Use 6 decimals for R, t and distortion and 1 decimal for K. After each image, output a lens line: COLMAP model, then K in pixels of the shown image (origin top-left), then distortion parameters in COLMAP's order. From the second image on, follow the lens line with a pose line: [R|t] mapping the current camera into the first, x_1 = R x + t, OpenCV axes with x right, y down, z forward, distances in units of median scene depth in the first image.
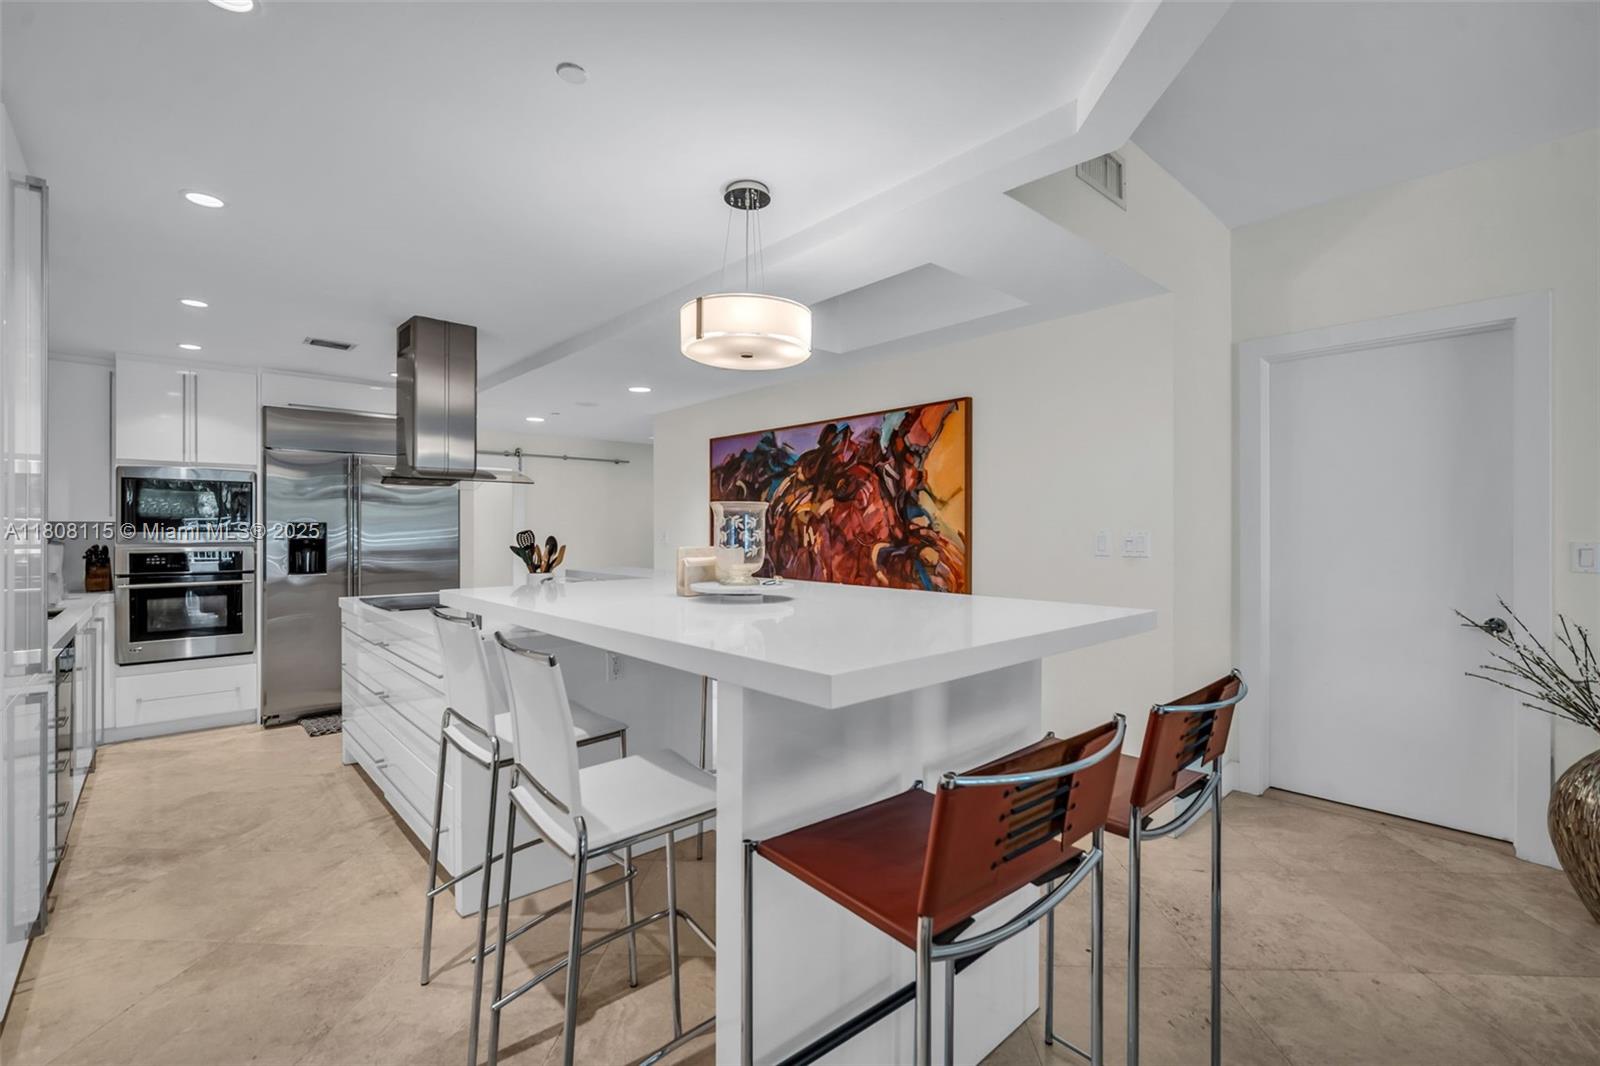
lens RADIAL K [[698.6, 0, 800.7], [0, 698.6, 531.1], [0, 0, 1]] dist [-0.004131, 0.000014]
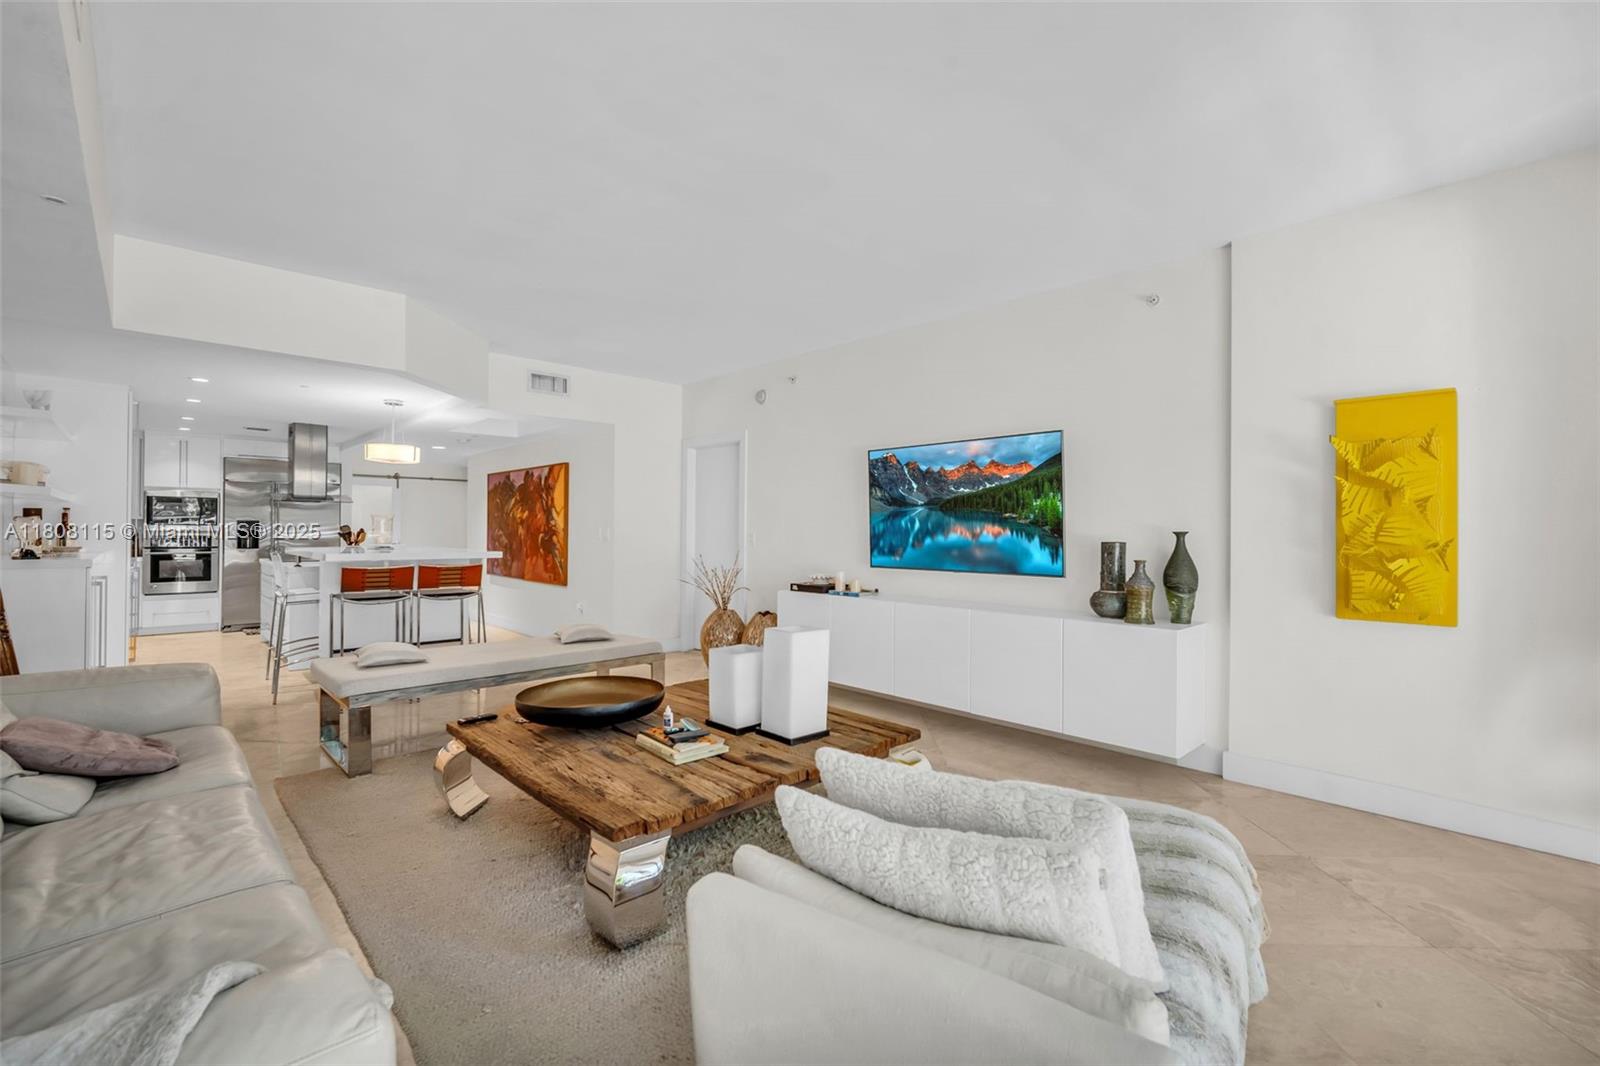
lens RADIAL K [[698.6, 0, 804.3], [0, 698.6, 529.7], [0, 0, 1]] dist [-0.004131, 0.000014]
pose [[0.999797, 0.007932, 0.018513, 0.752964], [-0.007875, 0.999964, -0.003123, 0.006273], [-0.018537, 0.002977, 0.999824, -0.895400]]
